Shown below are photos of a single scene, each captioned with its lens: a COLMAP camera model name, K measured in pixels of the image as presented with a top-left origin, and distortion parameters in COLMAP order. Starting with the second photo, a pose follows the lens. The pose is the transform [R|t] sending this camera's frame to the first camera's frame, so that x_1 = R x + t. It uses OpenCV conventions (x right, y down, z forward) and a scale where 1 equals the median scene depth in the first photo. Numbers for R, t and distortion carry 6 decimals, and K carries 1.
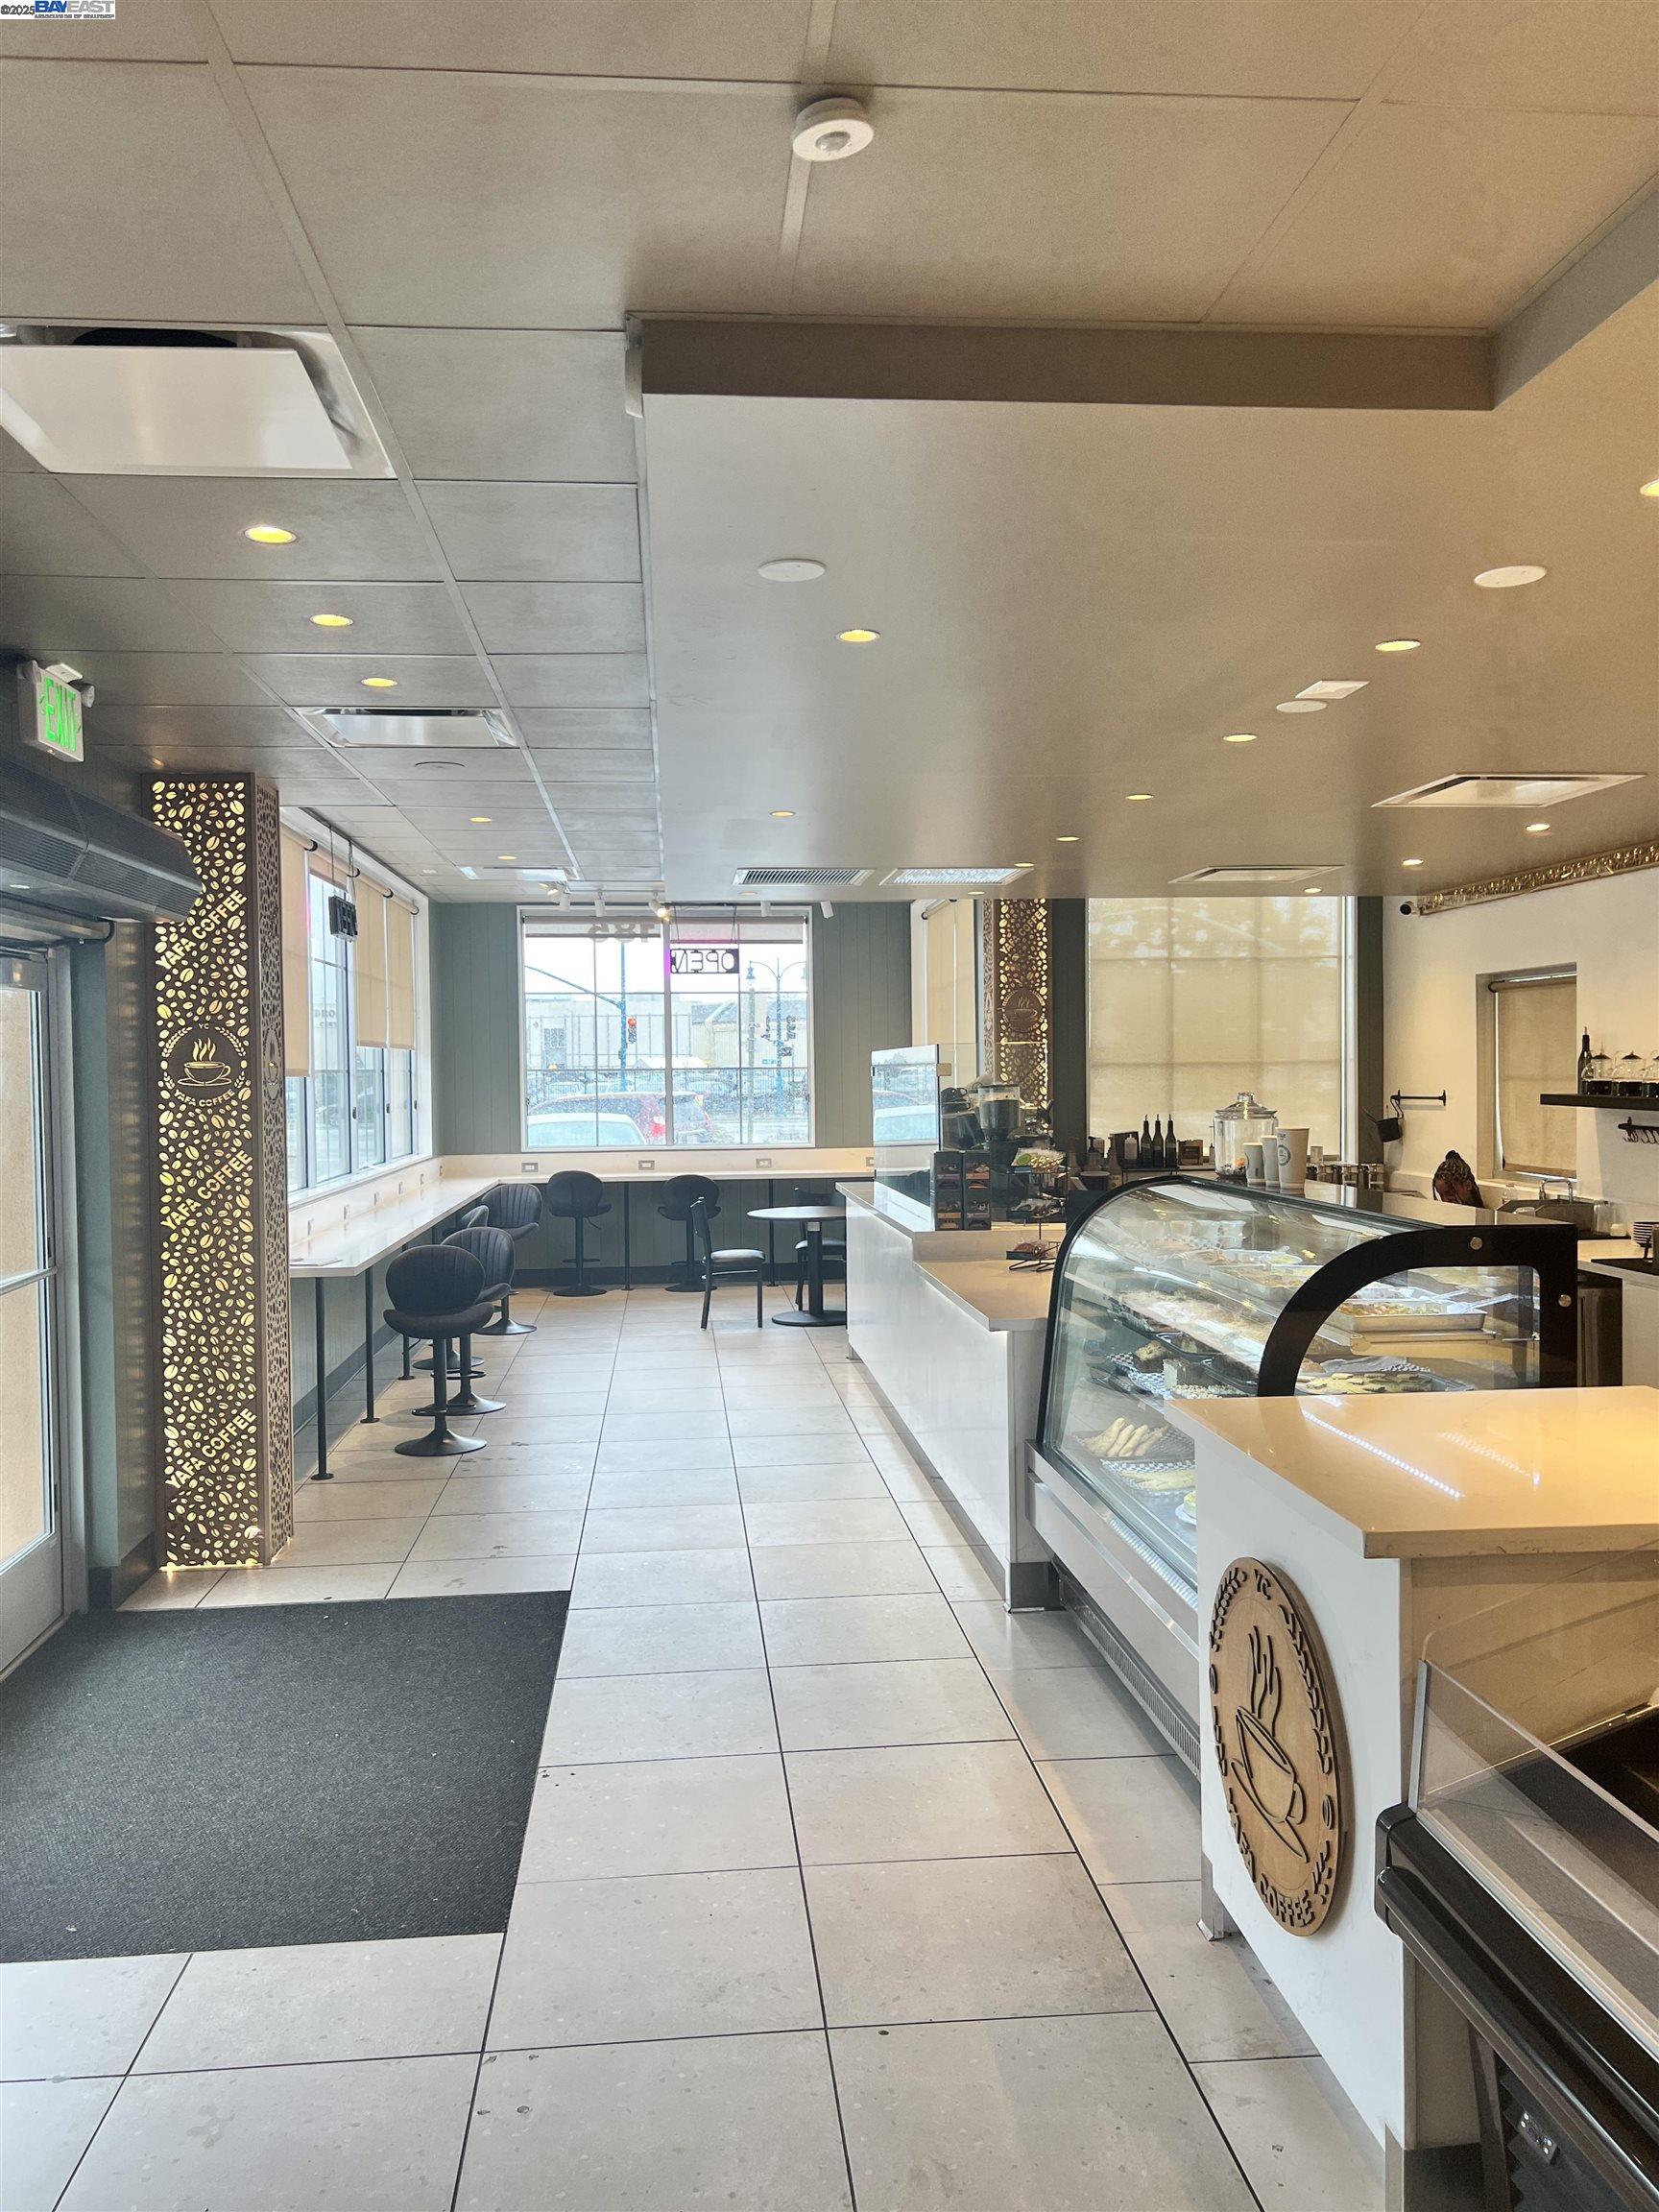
lens RADIAL K [[1674.5, 0, 804.3], [0, 1674.5, 1133.5], [0, 0, 1]] dist [0.046194, -0.053762]
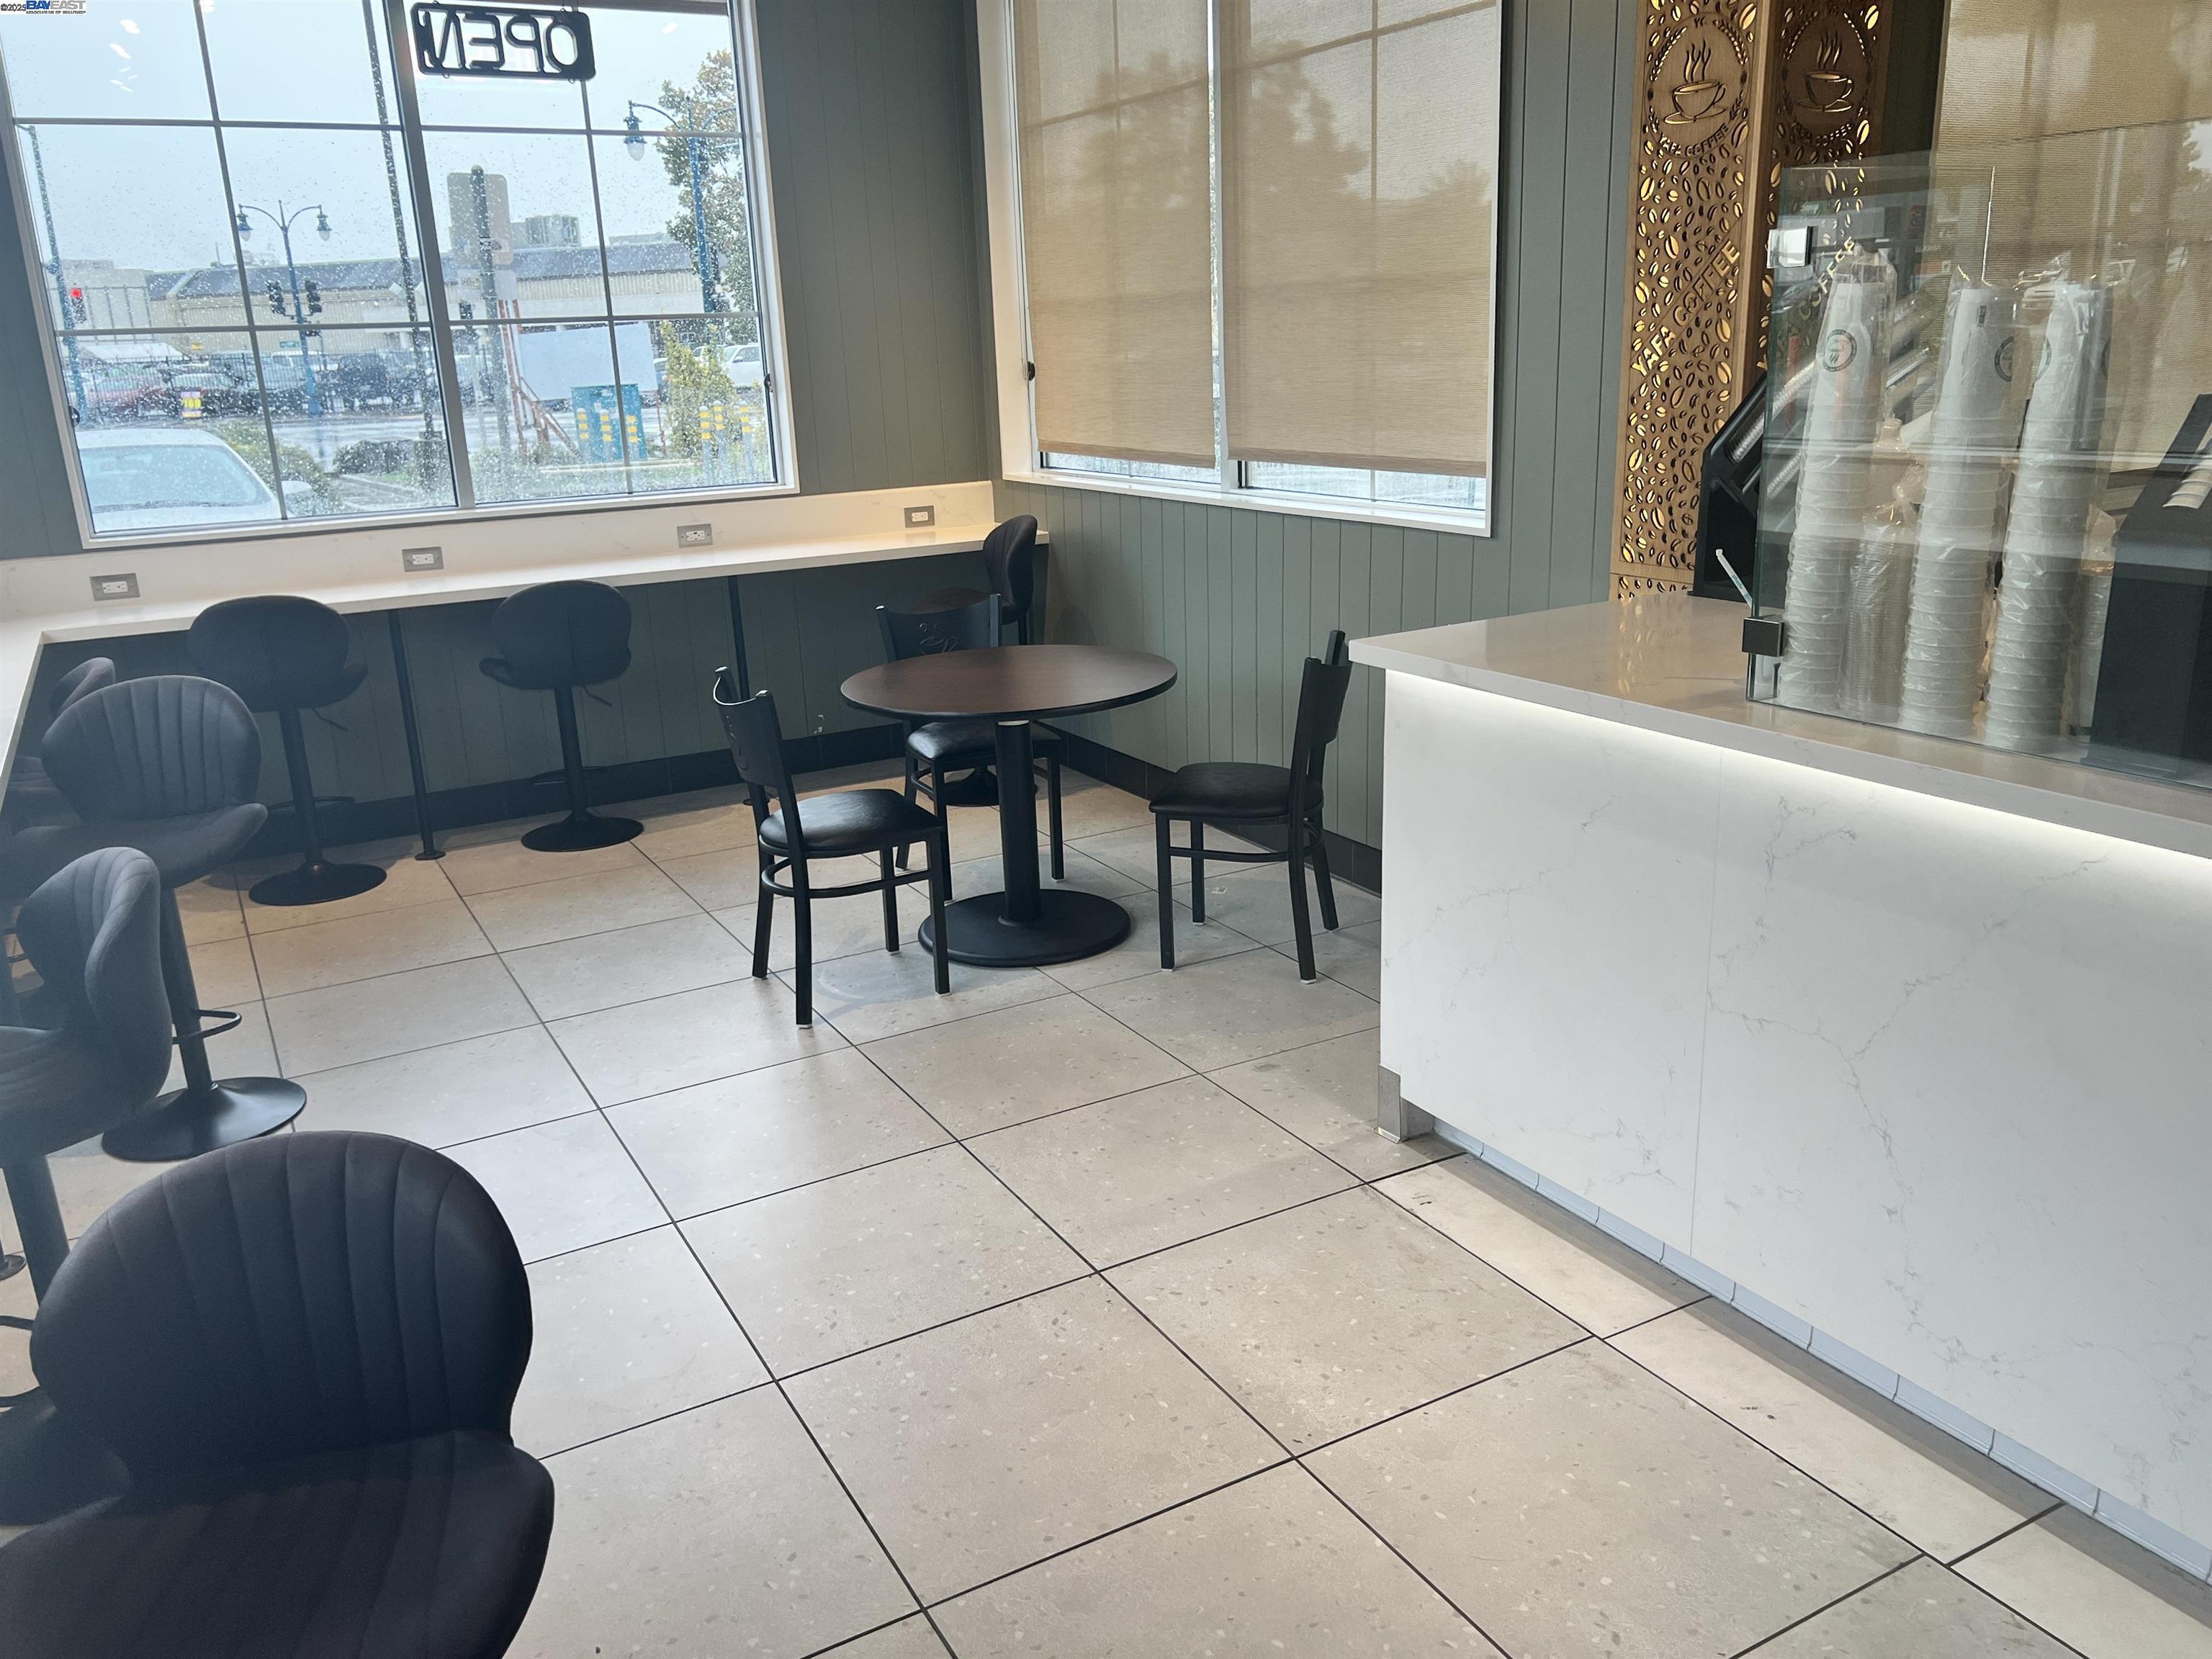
lens RADIAL K [[1674.5, 0, 1105.3], [0, 1674.5, 842.3], [0, 0, 1]] dist [0.046194, -0.053762]
pose [[0.908323, -0.146730, 0.391689, -0.222968], [0.045121, 0.965359, 0.256996, -0.027225], [-0.415829, -0.215762, 0.883478, 1.024519]]
